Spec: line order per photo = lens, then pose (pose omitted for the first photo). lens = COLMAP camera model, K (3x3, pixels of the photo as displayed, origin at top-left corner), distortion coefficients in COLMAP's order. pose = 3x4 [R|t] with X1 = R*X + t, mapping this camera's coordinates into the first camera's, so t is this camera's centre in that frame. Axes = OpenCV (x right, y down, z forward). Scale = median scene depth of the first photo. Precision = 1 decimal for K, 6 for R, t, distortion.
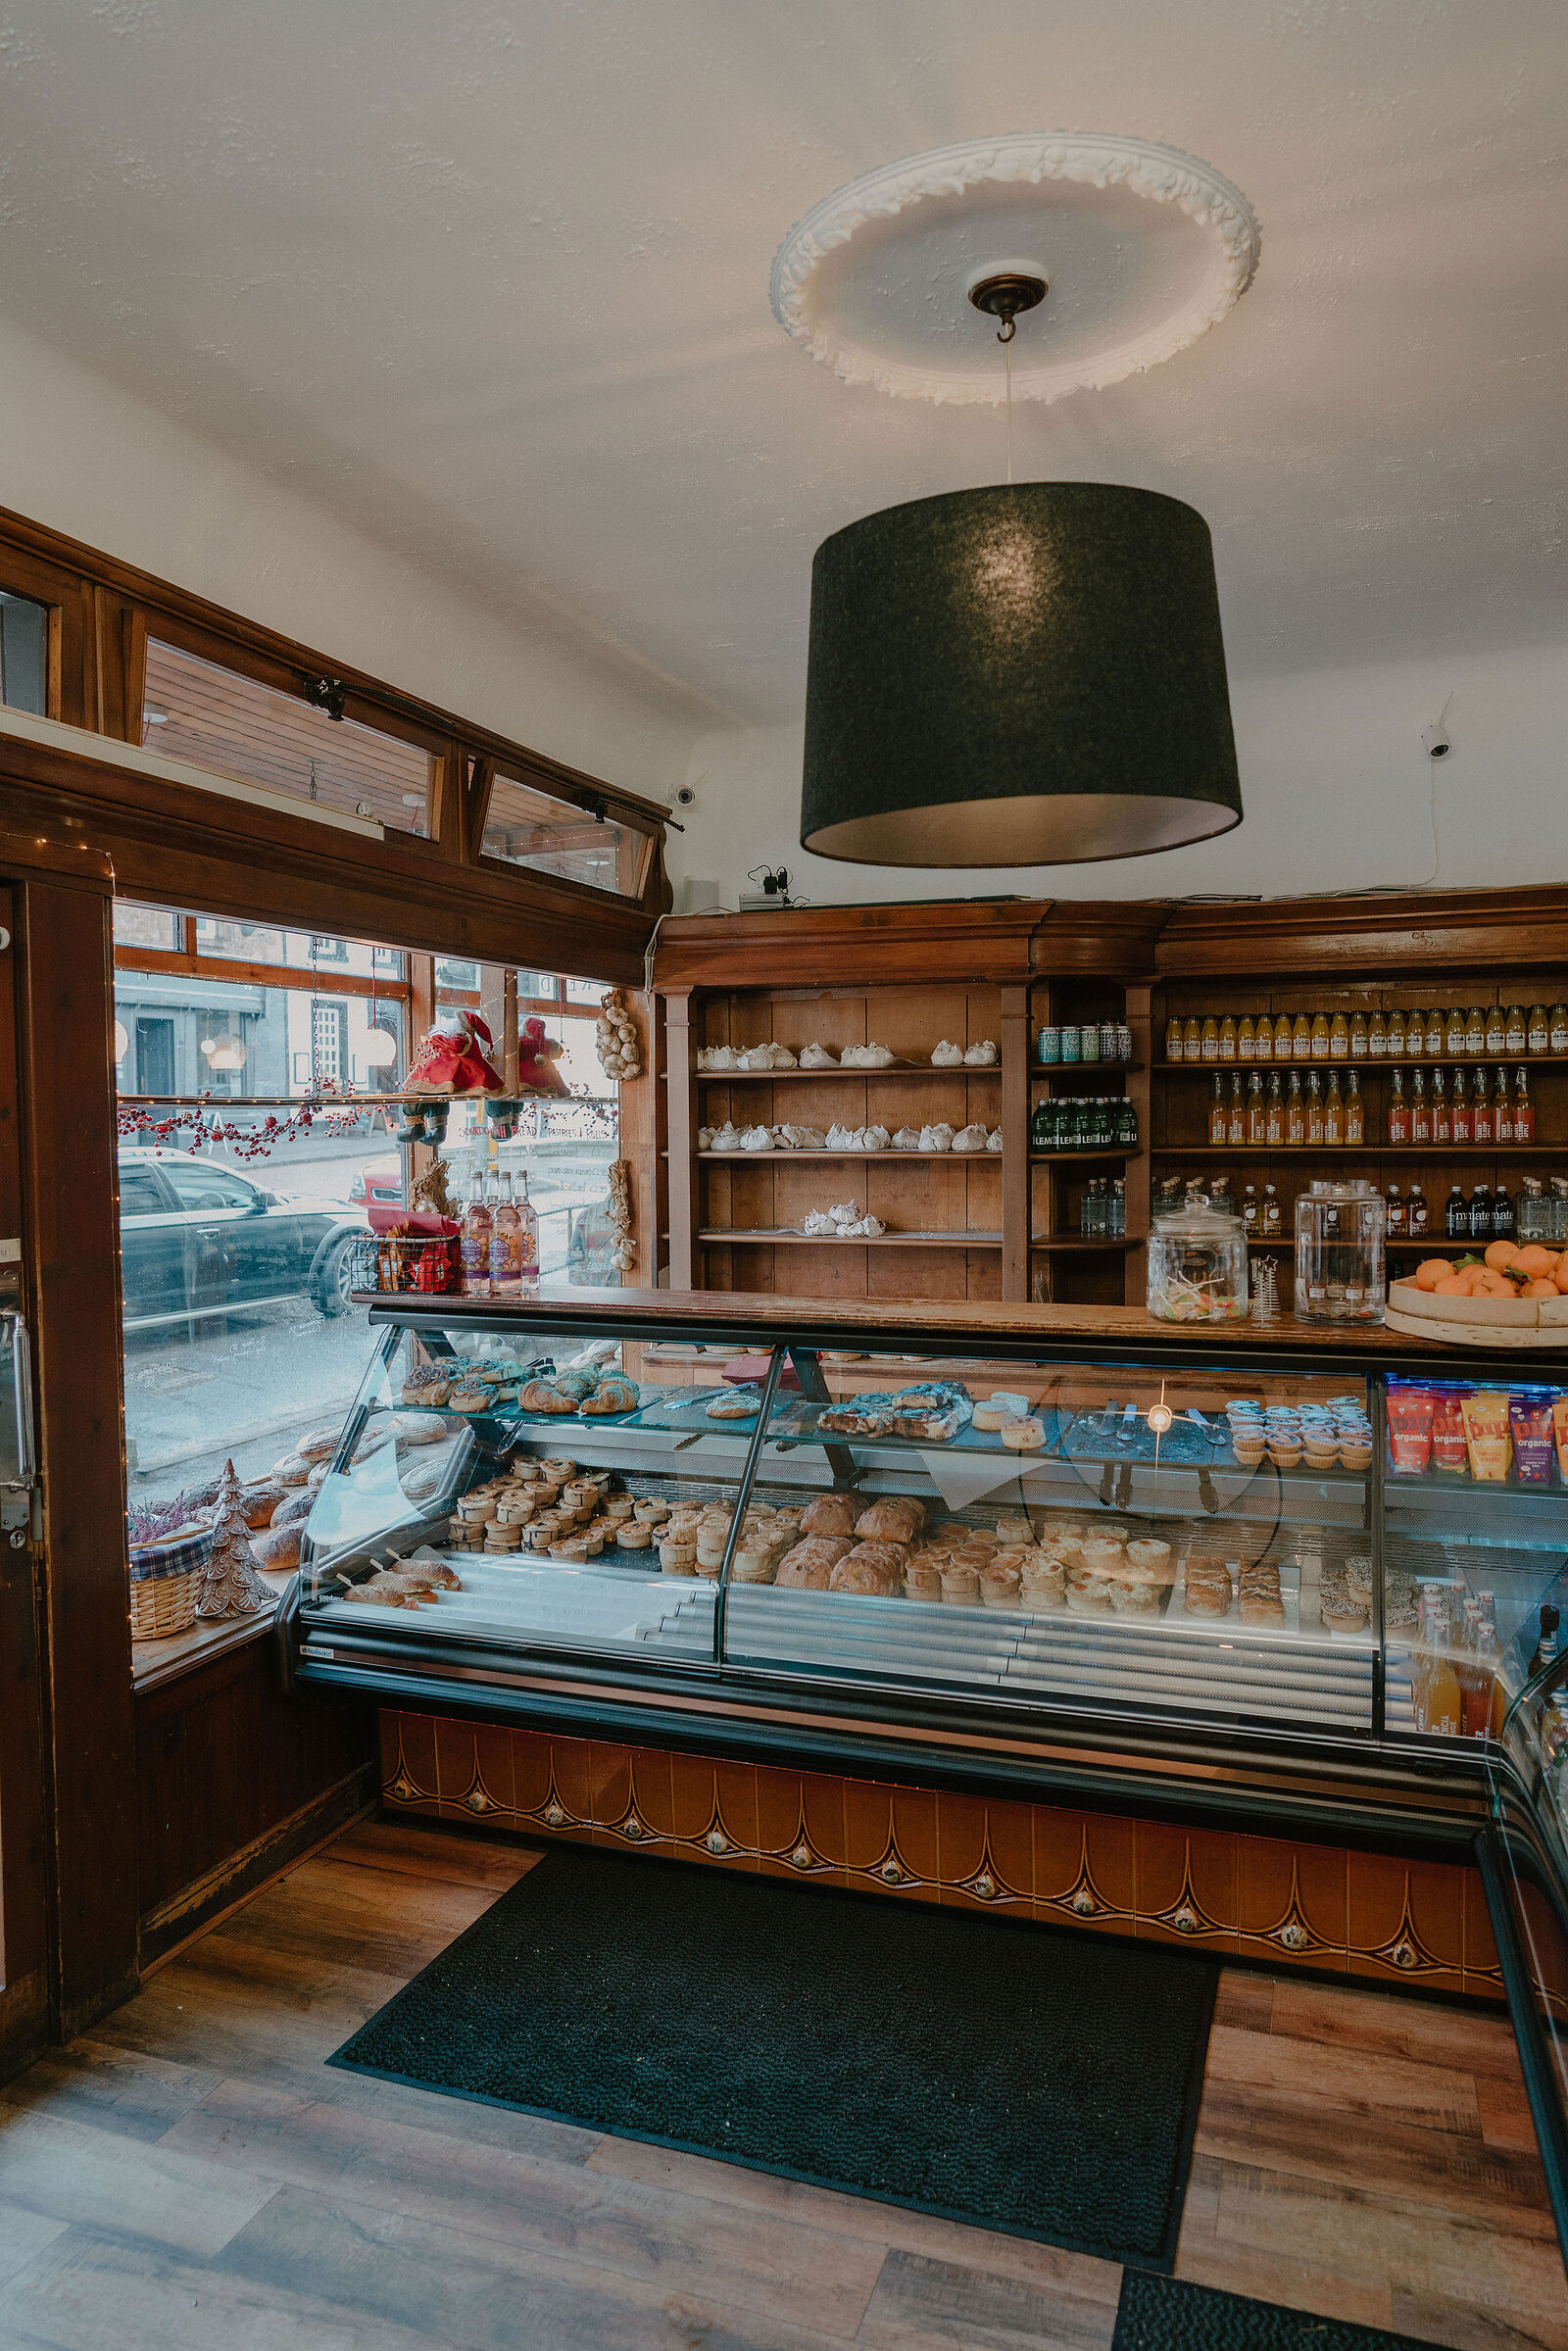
lens RADIAL K [[1566.6, 0, 784.0], [0, 1566.6, 1175.5], [0, 0, 1]] dist [-0.004855, 0.027116]
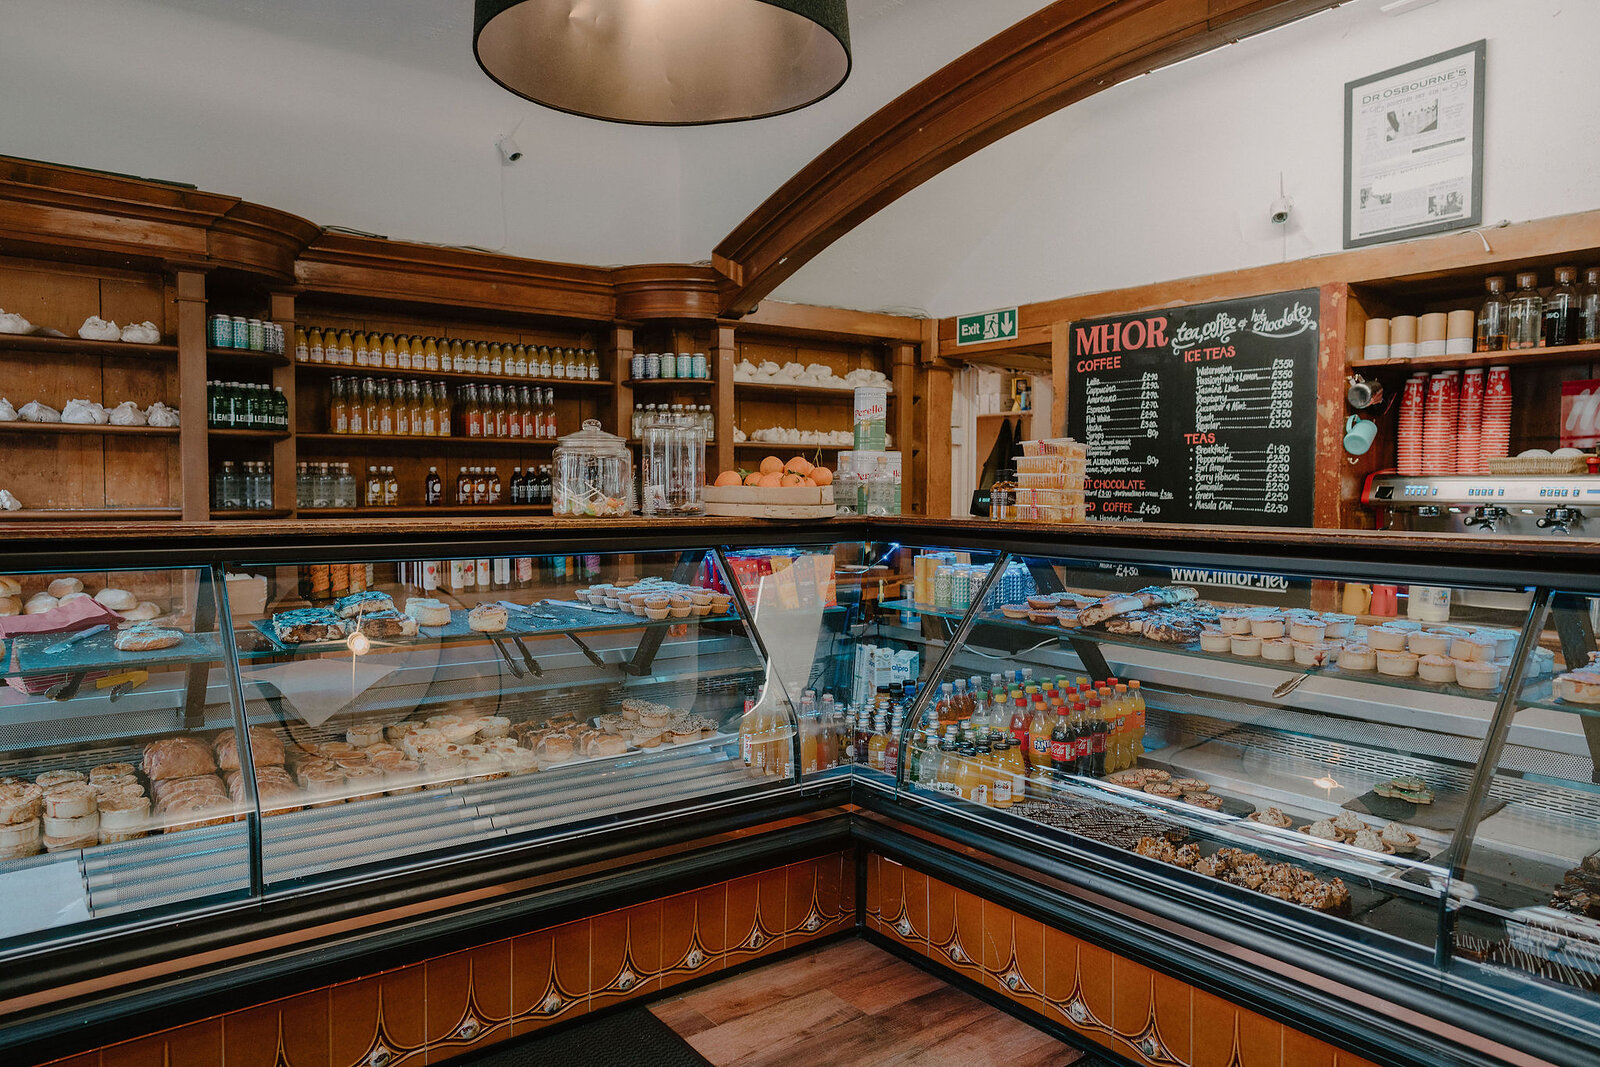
lens RADIAL K [[1066.1, 0, 800.0], [0, 1066.1, 533.5], [0, 0, 1]] dist [-0.004855, 0.027116]
pose [[0.548225, -0.024037, 0.835985, -0.236751], [0.031574, 0.999469, 0.008032, 0.065382], [-0.835734, 0.021992, 0.548693, 0.242161]]
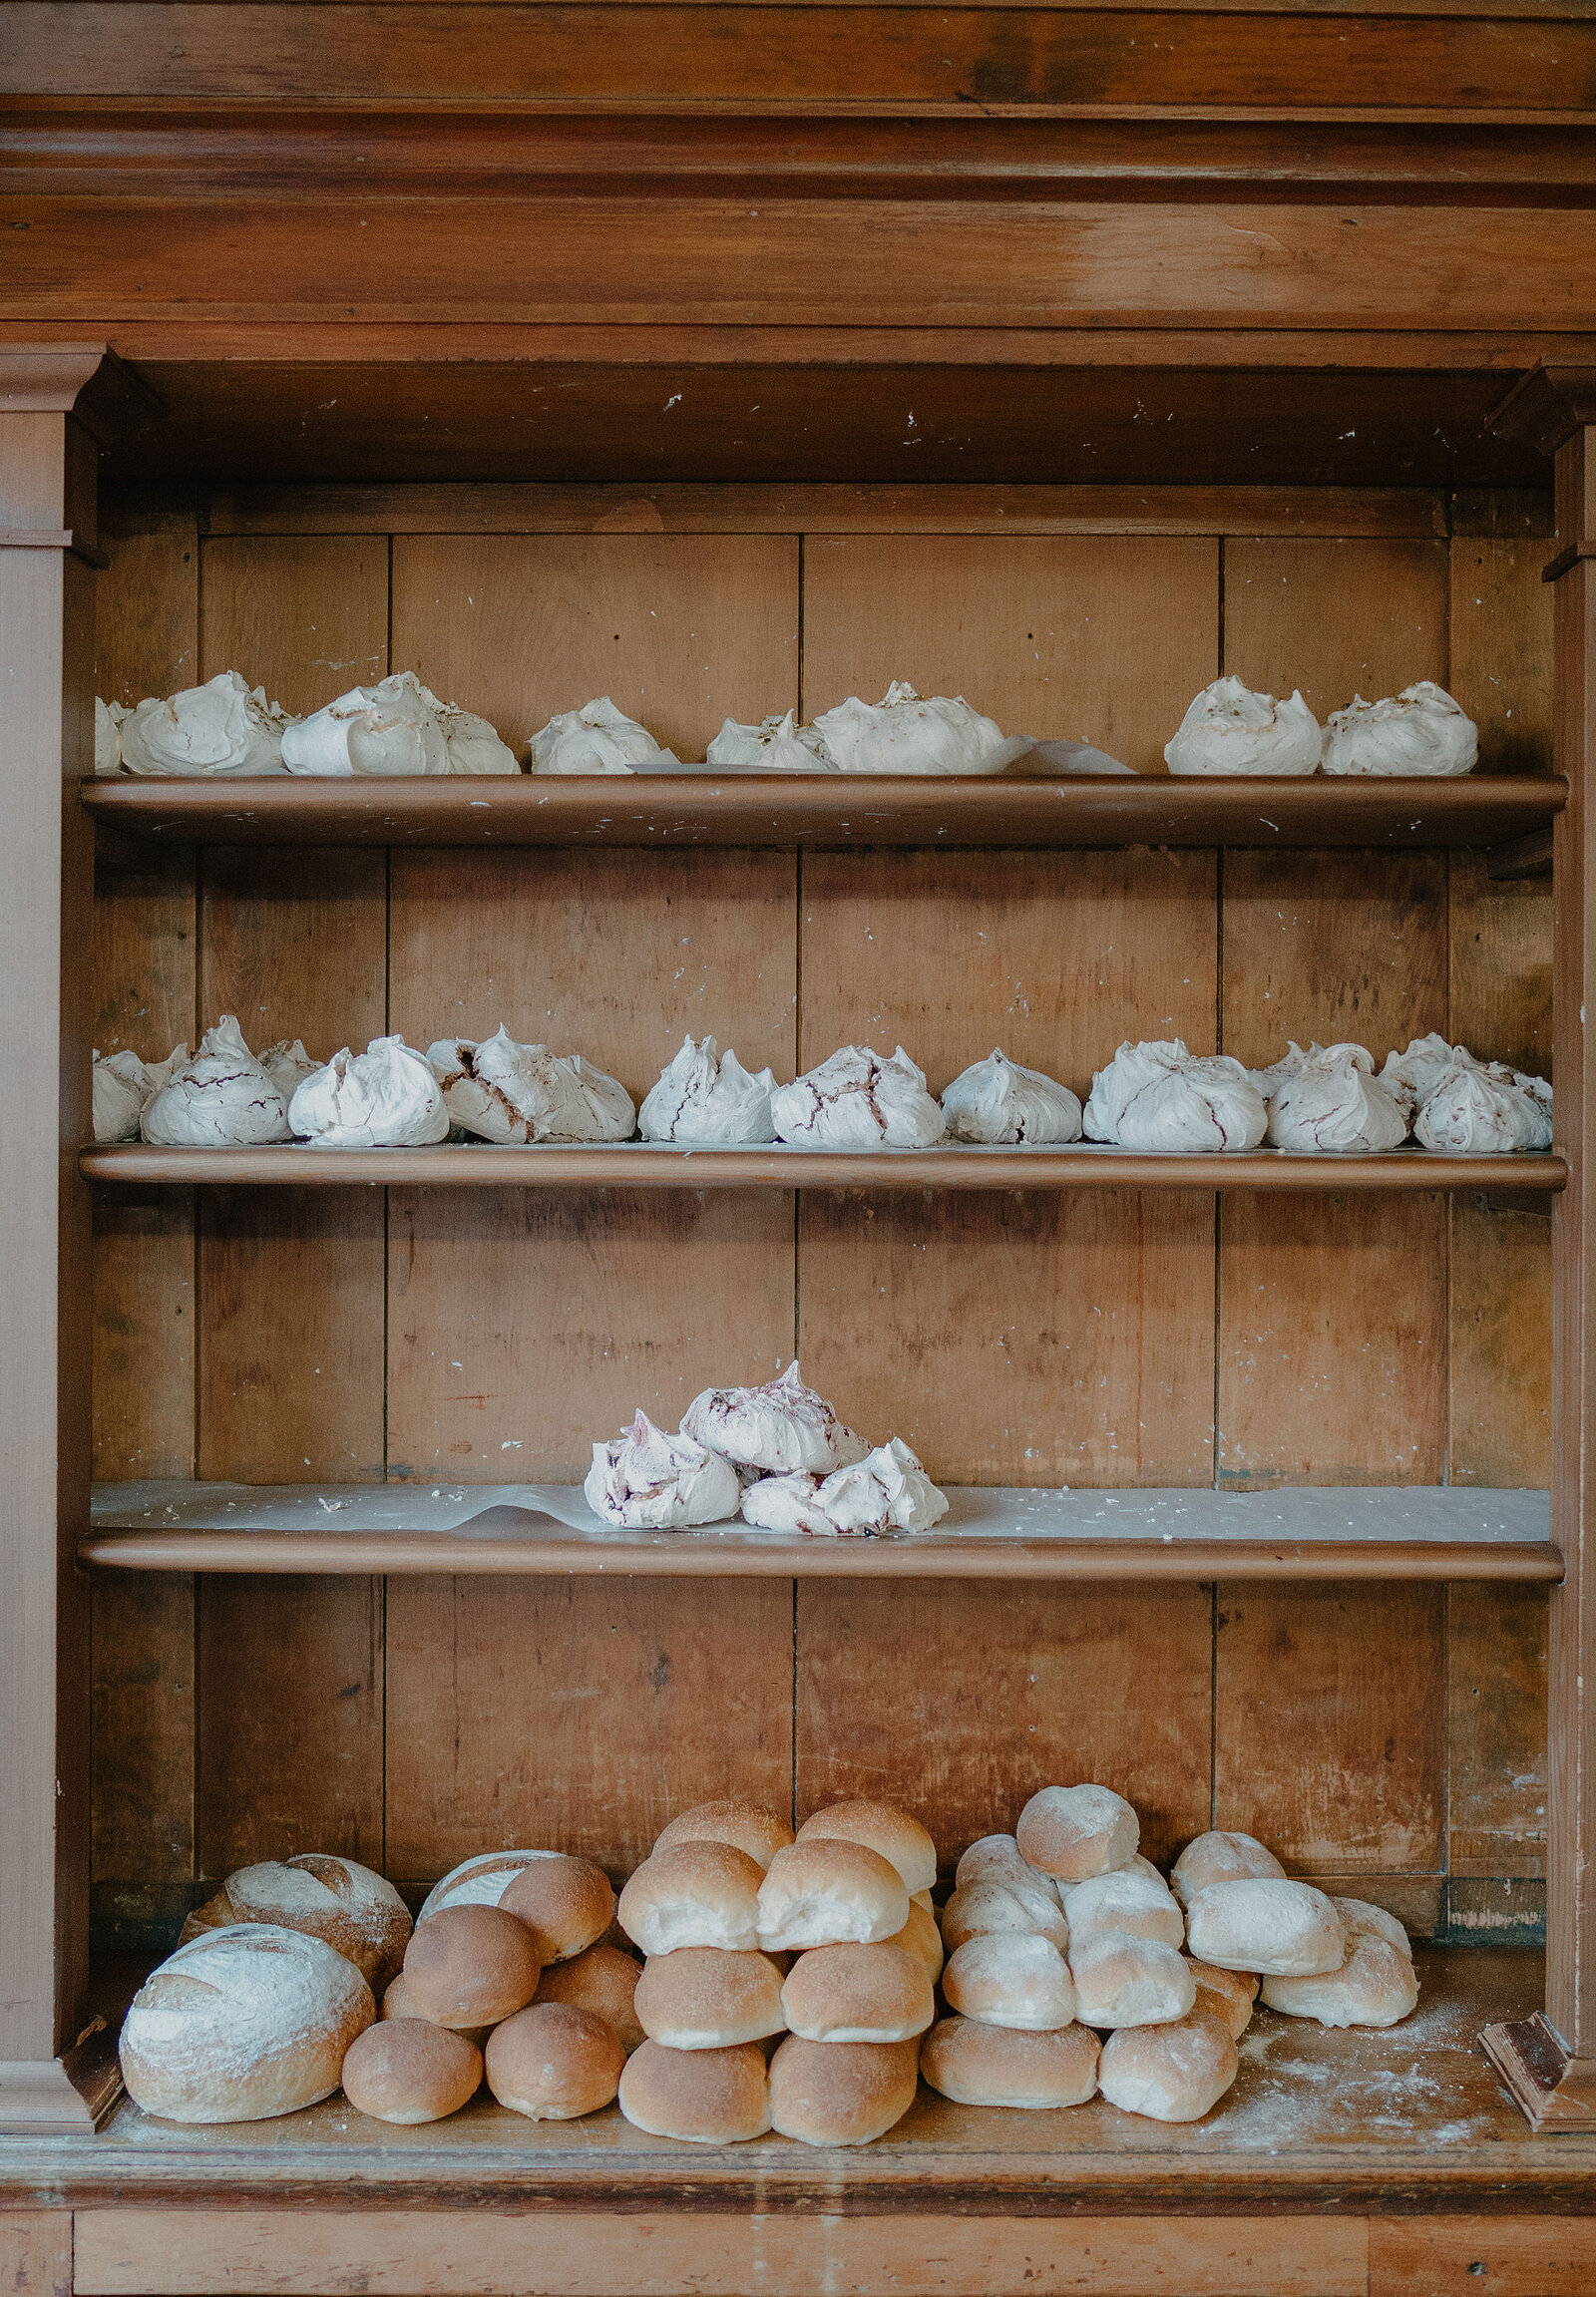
lens RADIAL K [[2553.8, 0, 793.0], [0, 2553.8, 1112.2], [0, 0, 1]] dist [-0.001356, 0.002628]
pose [[0.939097, 0.013060, 0.343403, -0.090225], [0.004952, 0.998660, -0.051522, -0.002380], [-0.343615, 0.050085, 0.937774, 0.681867]]
